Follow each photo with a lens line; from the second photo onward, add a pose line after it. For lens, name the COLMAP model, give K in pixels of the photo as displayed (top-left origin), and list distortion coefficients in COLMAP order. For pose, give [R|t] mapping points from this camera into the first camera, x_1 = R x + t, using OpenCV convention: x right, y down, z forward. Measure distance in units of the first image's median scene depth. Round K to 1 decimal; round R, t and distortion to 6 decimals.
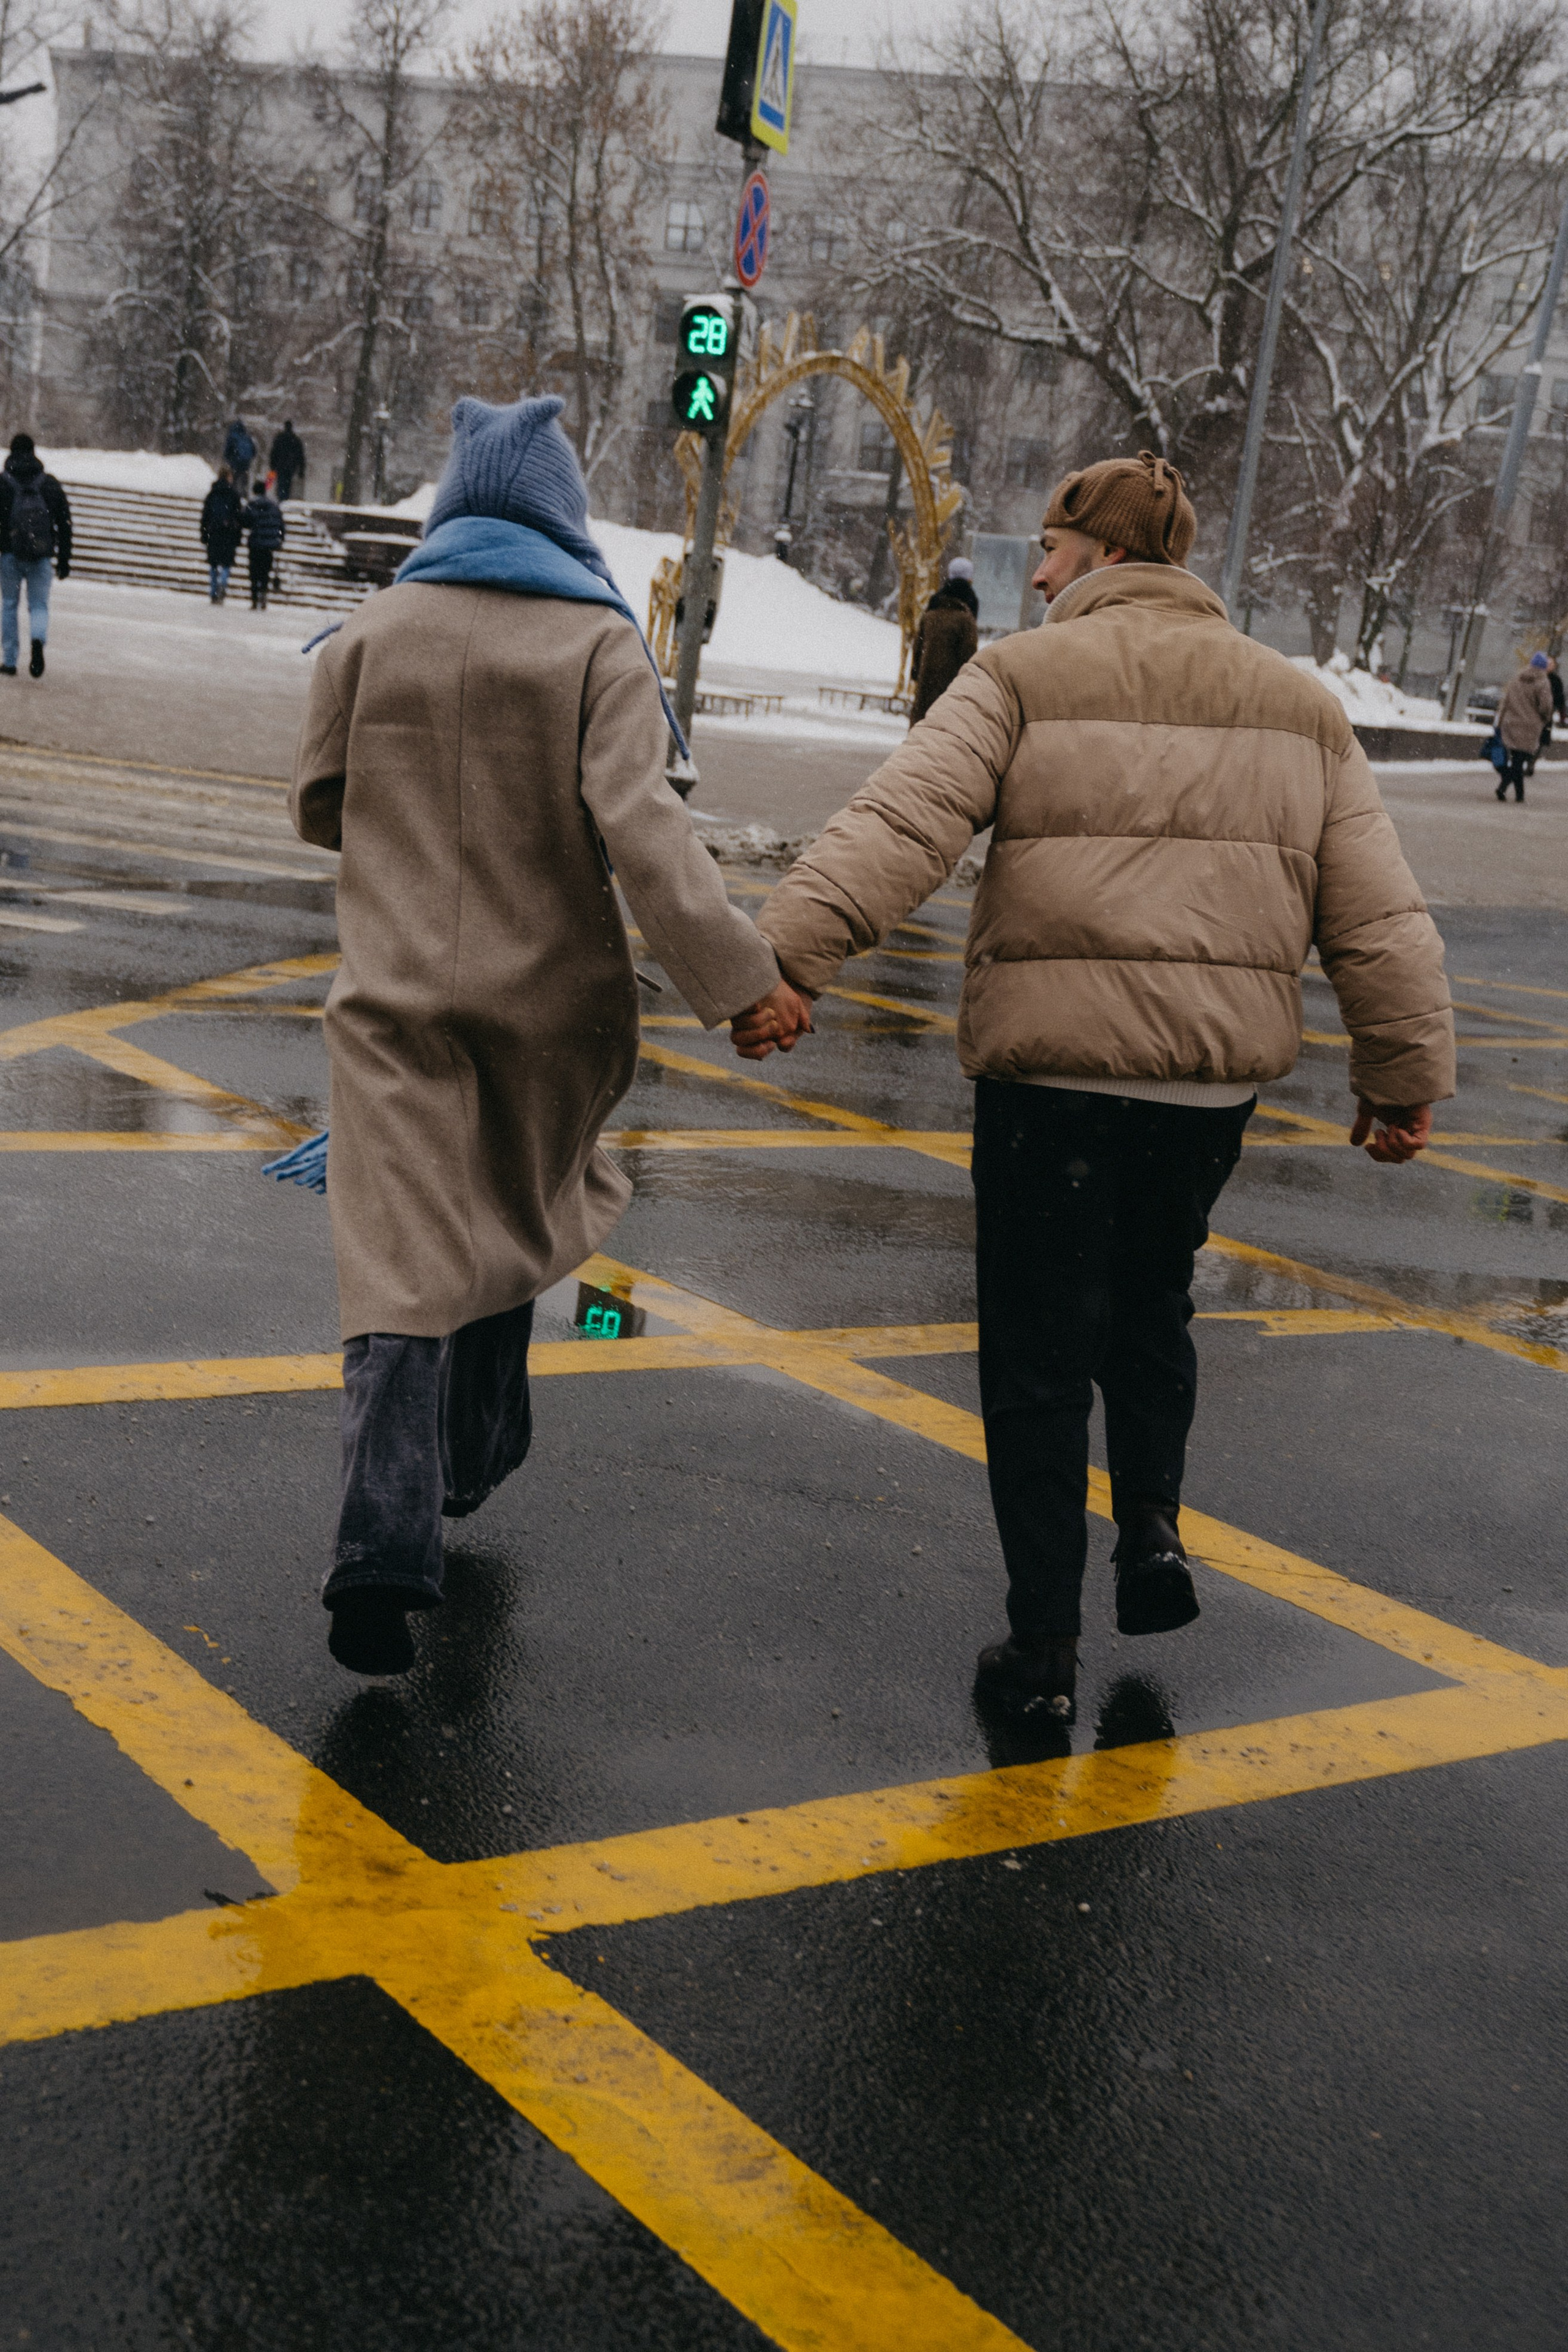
lens RADIAL K [[2882.3, 0, 782.2], [0, 2882.3, 1175.0], [0, 0, 1]] dist [0.000999, 0.000000]
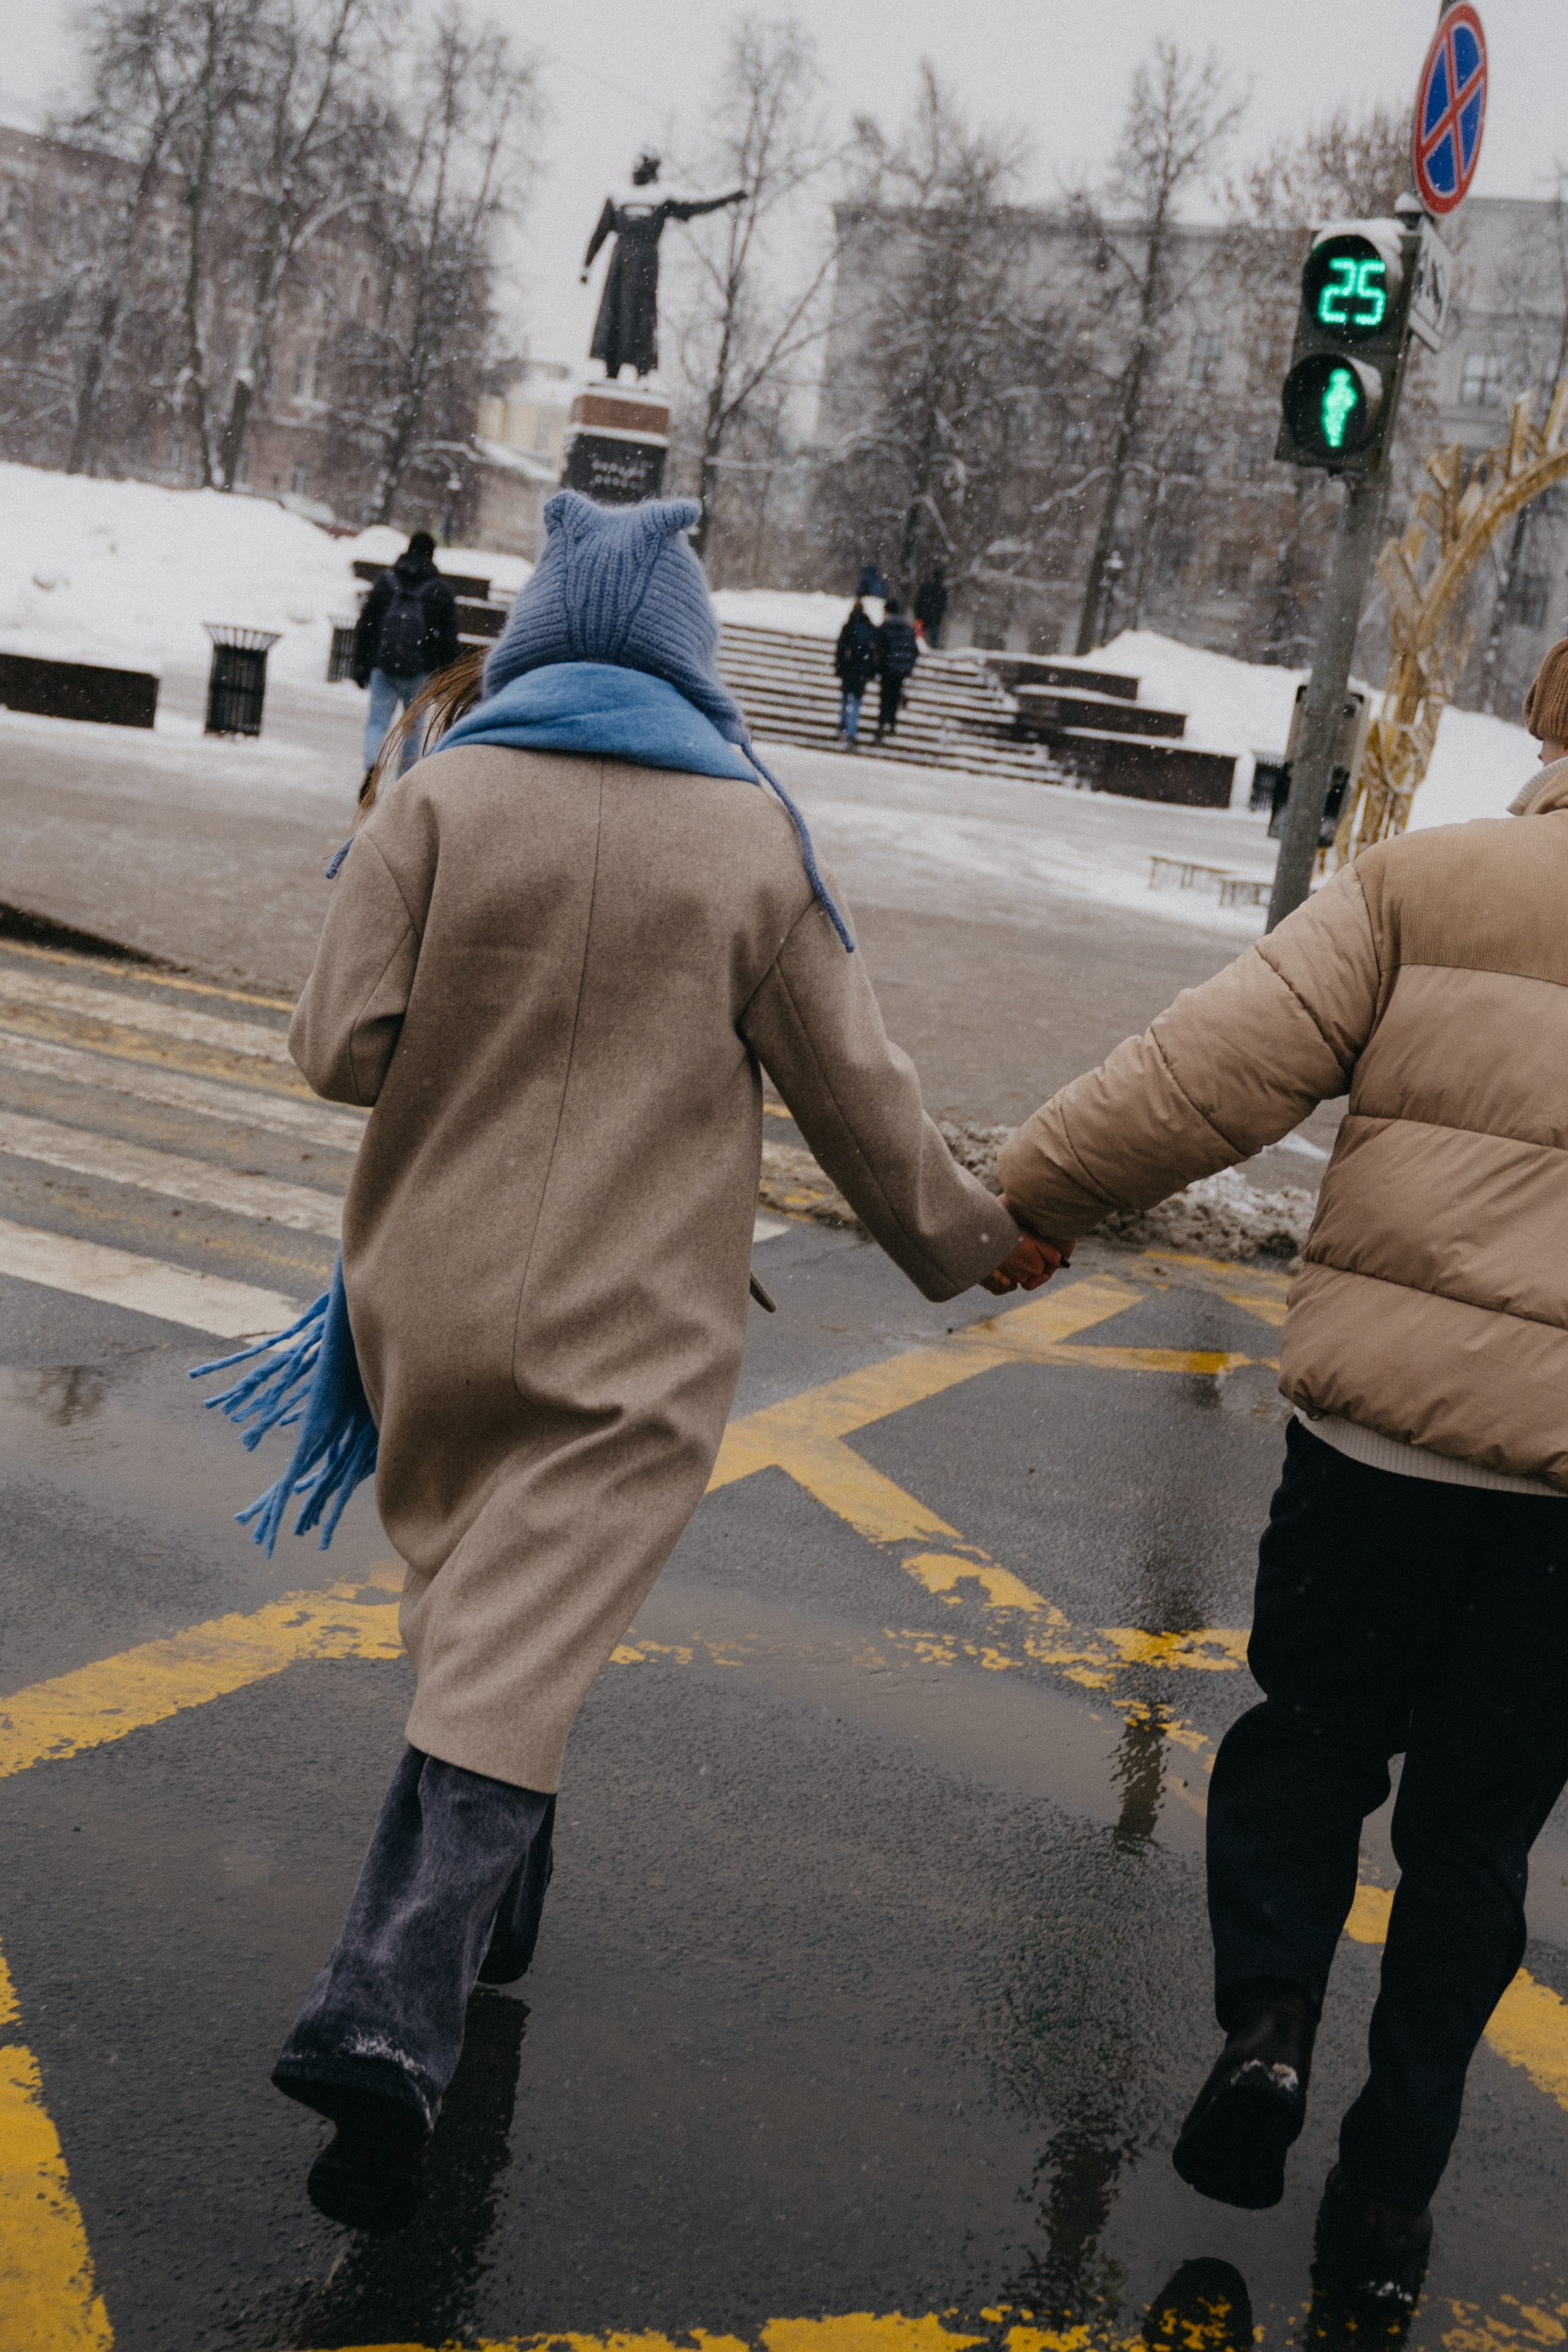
lens RADIAL K [[2882.3, 0, 843.9], [0, 2882.3, 1170.2], [0, 0, 1]] dist [0.000999, 0.000000]
pose [[0.969394, 0.060217, -0.238012, 0.004806], [-0.074171, 0.995986, -0.050105, -0.020831], [0.234039, 0.066225, 0.969969, 0.105581]]
